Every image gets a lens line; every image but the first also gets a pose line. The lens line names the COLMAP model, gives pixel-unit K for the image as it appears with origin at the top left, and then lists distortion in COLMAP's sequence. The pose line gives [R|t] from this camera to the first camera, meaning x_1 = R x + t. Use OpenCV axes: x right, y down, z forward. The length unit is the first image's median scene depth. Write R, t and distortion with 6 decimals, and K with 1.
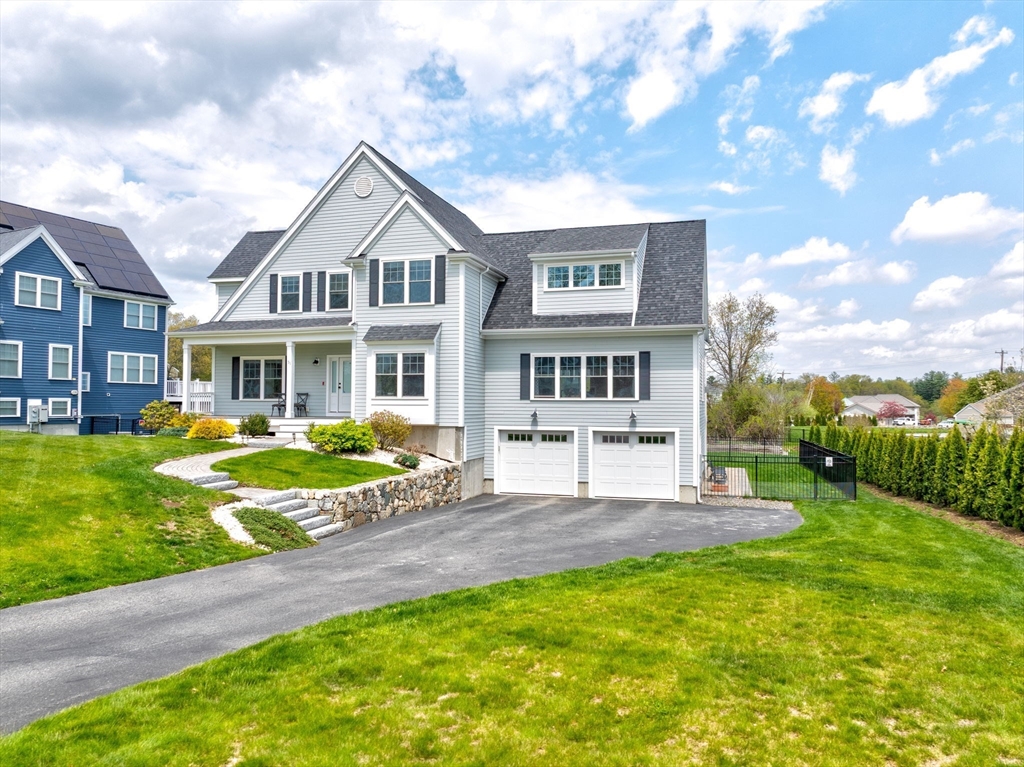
lens RADIAL K [[740.1, 0, 504.1], [0, 740.1, 397.8], [0, 0, 1]] dist [-0.021190, 0.012899]
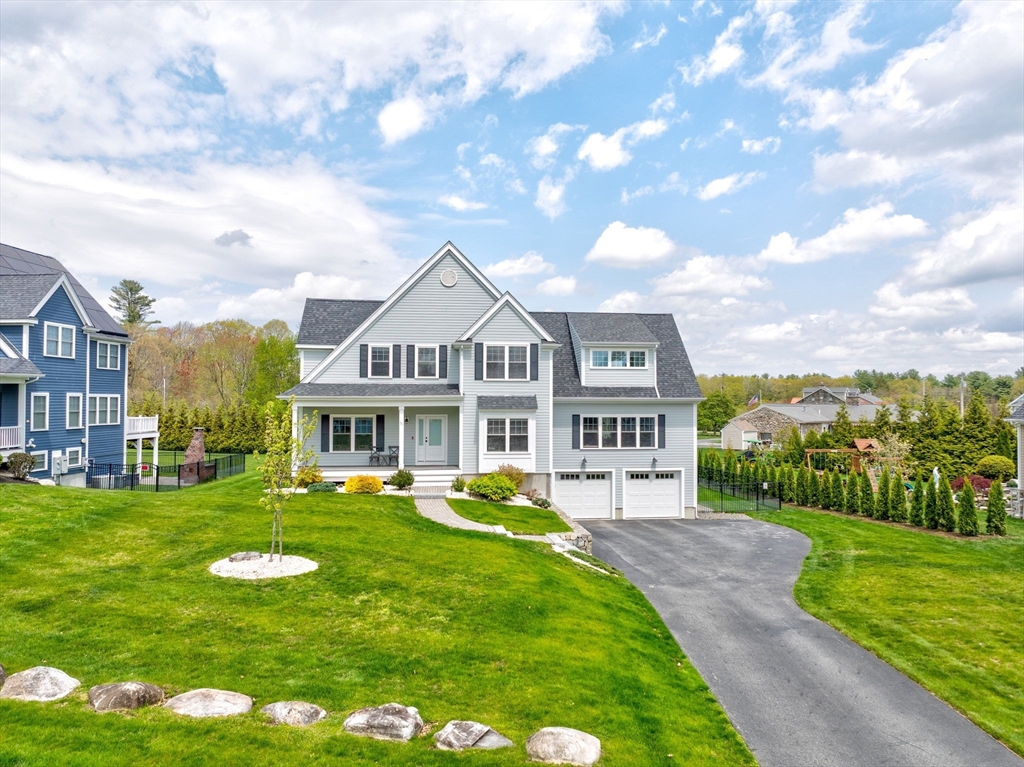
lens RADIAL K [[740.1, 0, 508.3], [0, 740.1, 380.6], [0, 0, 1]] dist [-0.021190, 0.012899]
pose [[0.916860, 0.008675, 0.399114, -0.624373], [-0.001653, 0.999838, -0.017935, -0.097680], [-0.399205, 0.015784, 0.916726, -0.182978]]
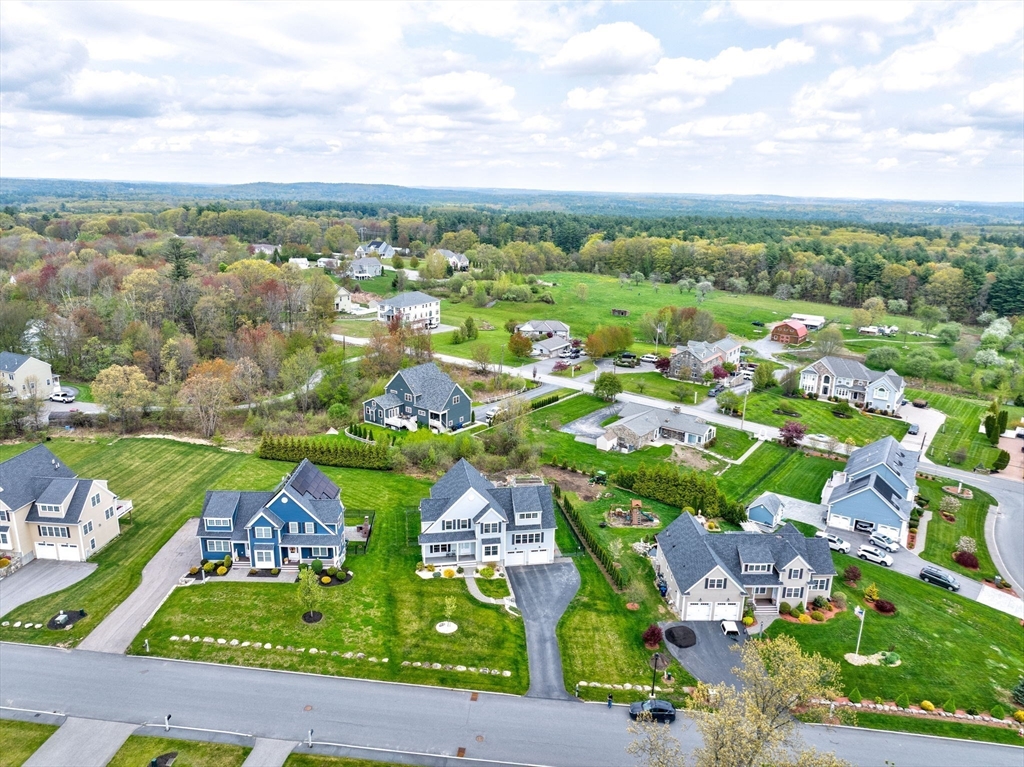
lens RADIAL K [[740.1, 0, 505.4], [0, 740.1, 389.3], [0, 0, 1]] dist [-0.021190, 0.012899]
pose [[0.891452, -0.114803, 0.438329, -1.673467], [-0.012815, 0.960596, 0.277653, -1.924200], [-0.452933, -0.253132, 0.854854, -2.194654]]
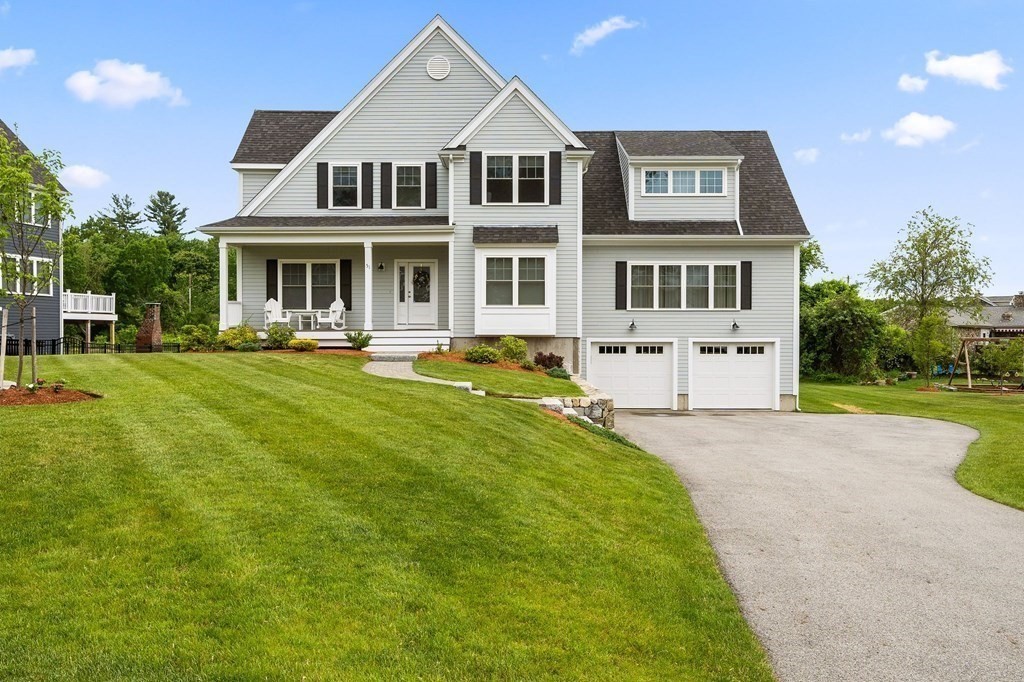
lens RADIAL K [[832.8, 0, 494.6], [0, 832.8, 348.2], [0, 0, 1]] dist [-0.008678, -0.013281]
pose [[0.959156, -0.008468, 0.282751, -0.432330], [0.001378, 0.999680, 0.025264, 0.024465], [-0.282874, -0.023842, 0.958861, 0.021042]]
